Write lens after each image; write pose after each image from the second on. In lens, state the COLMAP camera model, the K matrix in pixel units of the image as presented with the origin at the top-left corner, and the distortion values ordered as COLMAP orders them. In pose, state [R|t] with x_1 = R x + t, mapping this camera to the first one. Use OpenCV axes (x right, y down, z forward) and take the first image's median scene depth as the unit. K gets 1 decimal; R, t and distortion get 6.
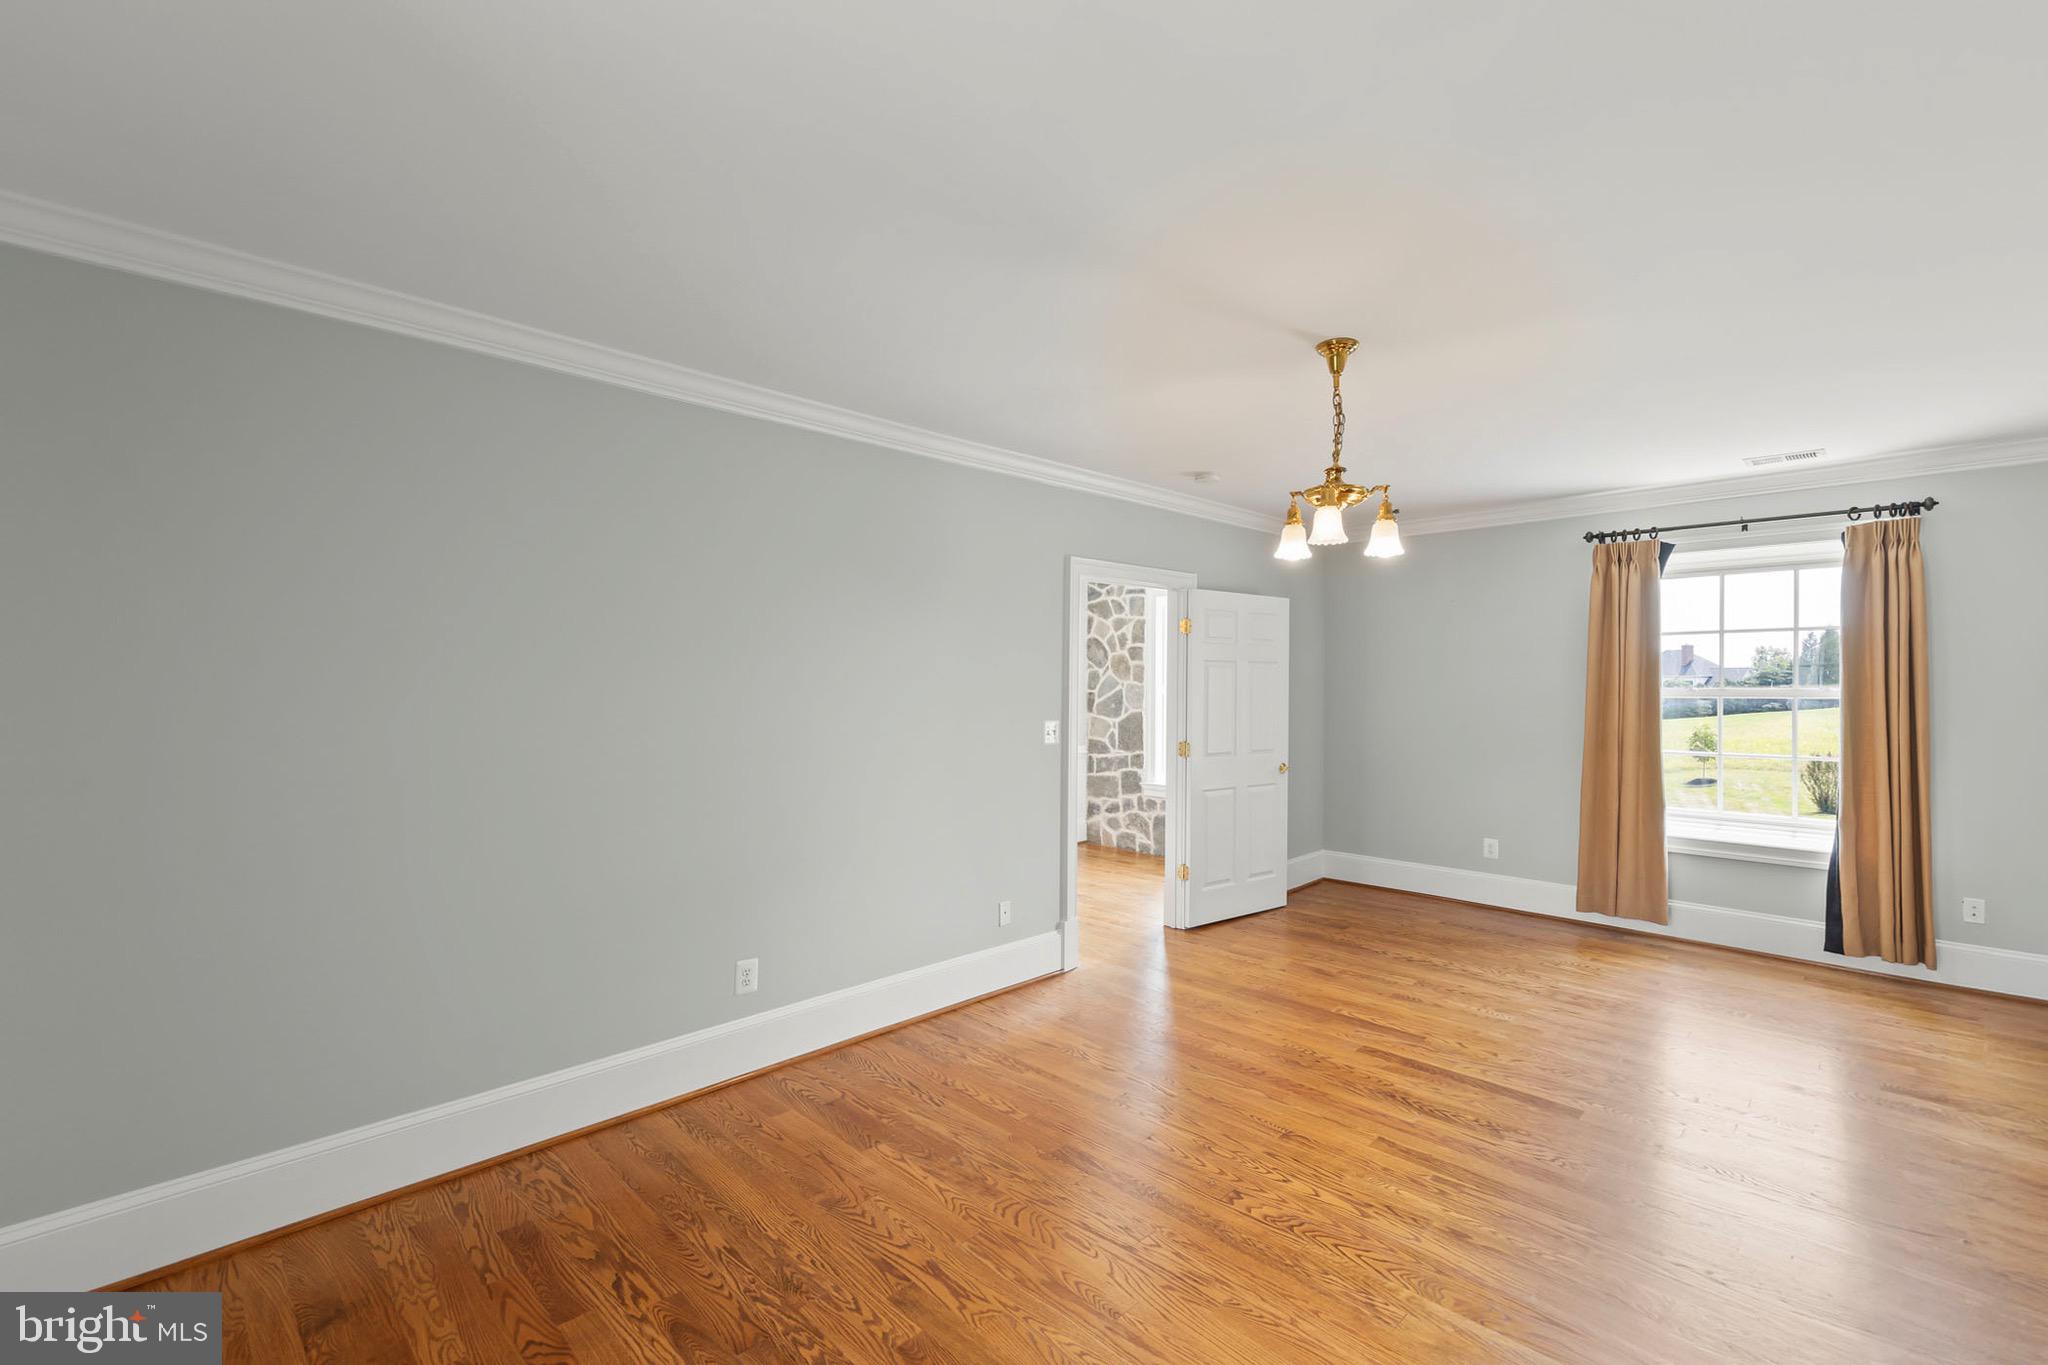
lens RADIAL K [[870.4, 0, 1024.4], [0, 870.4, 680.5], [0, 0, 1]] dist [0.001741, 0.000622]
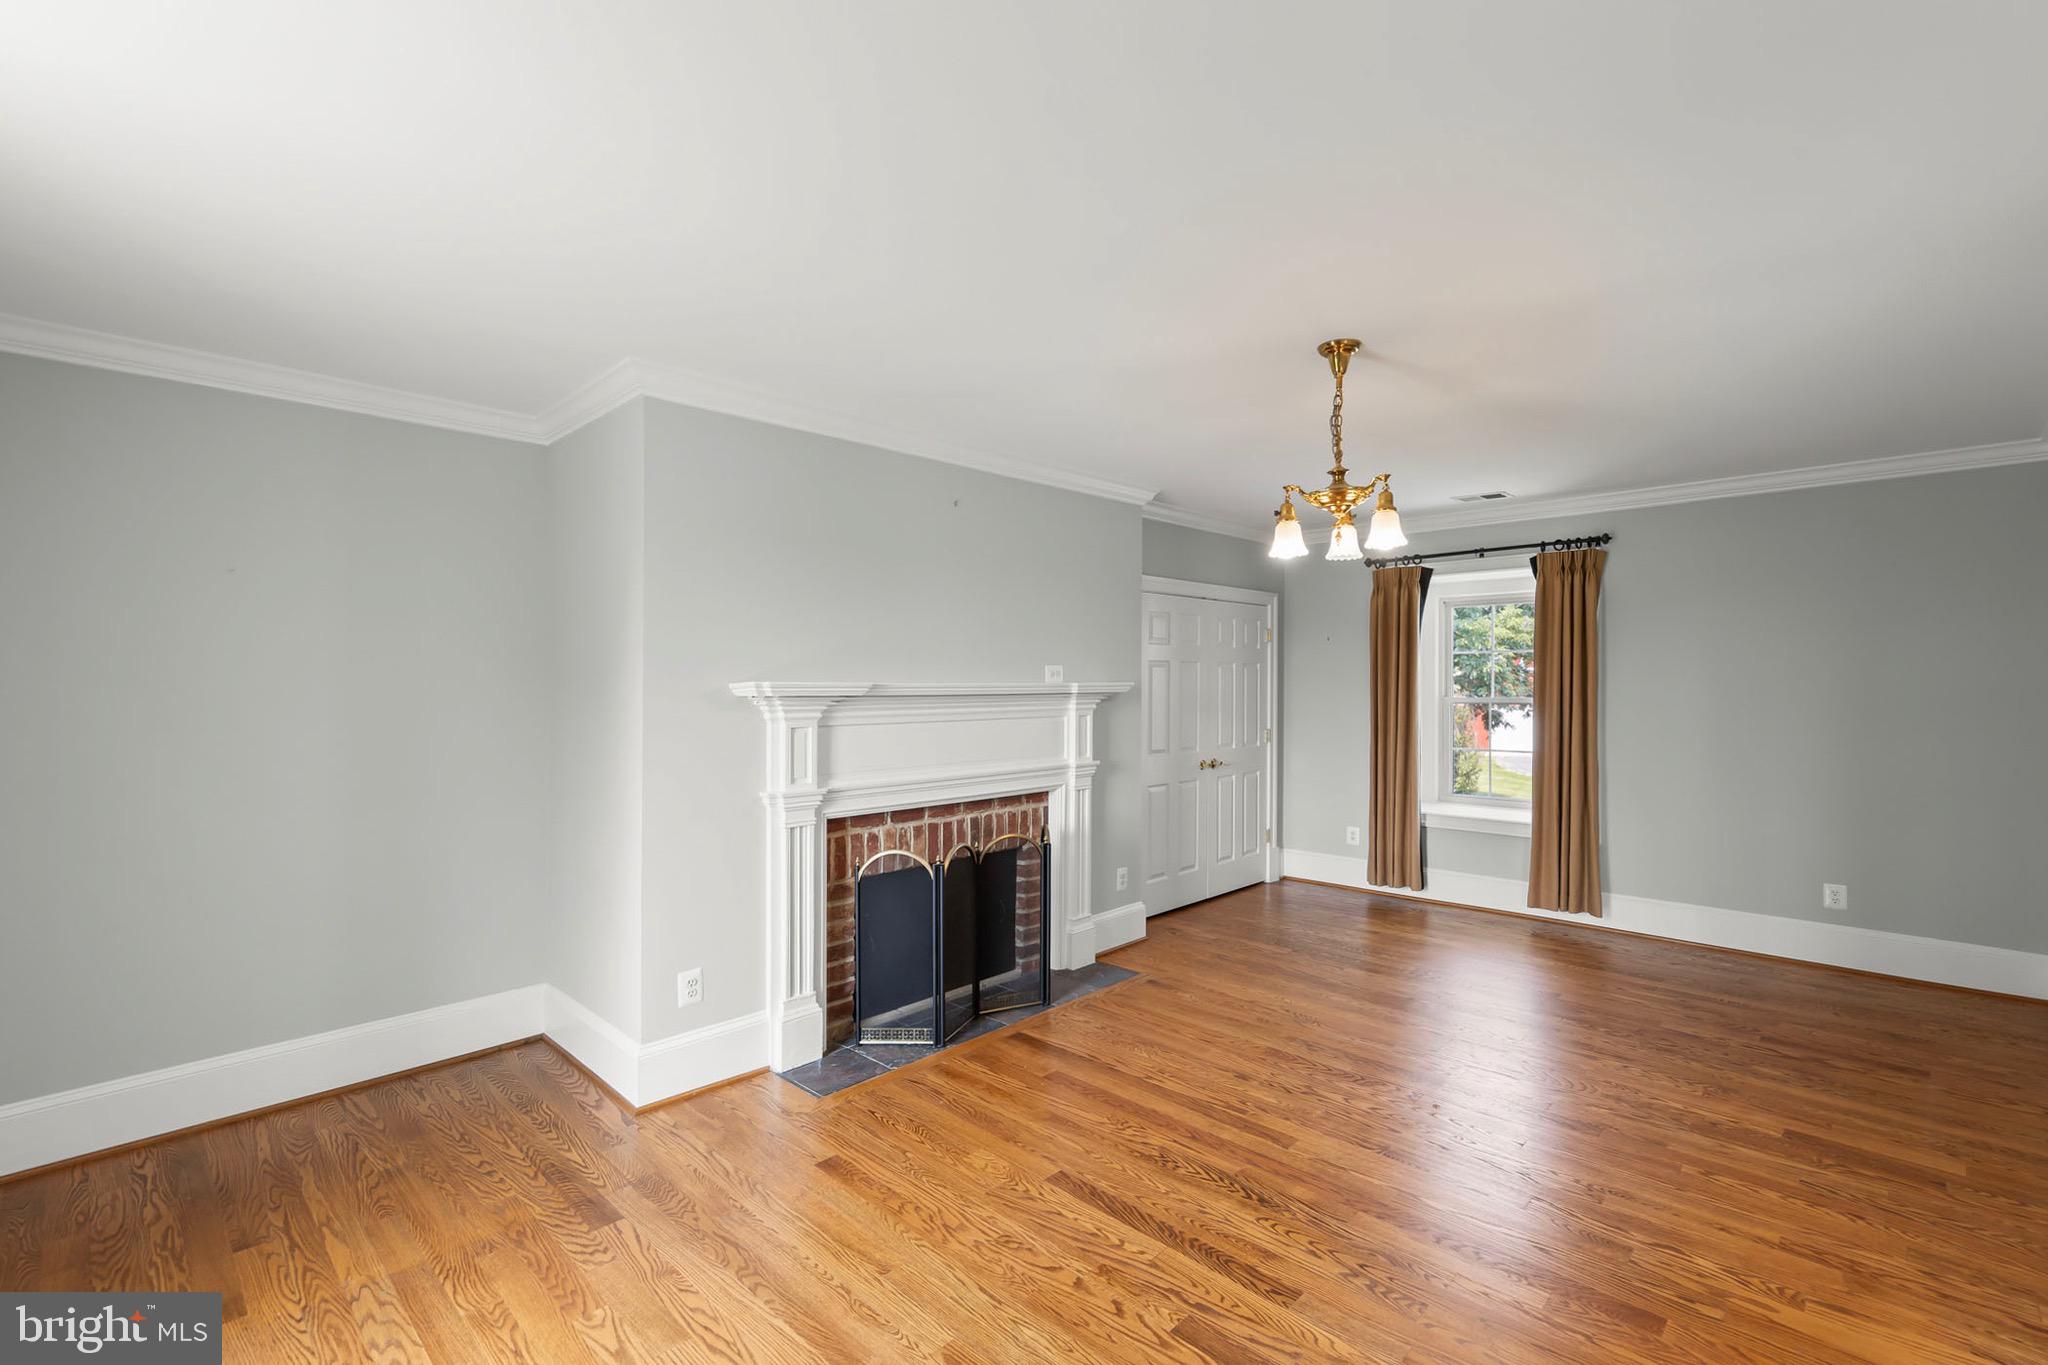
lens RADIAL K [[870.4, 0, 1023.5], [0, 870.4, 684.2], [0, 0, 1]] dist [0.001741, 0.000622]
pose [[-0.999877, 0.003808, -0.015222, 0.750128], [0.003803, 0.999993, 0.000357, 0.006895], [0.015224, 0.000299, -0.999884, 2.064869]]
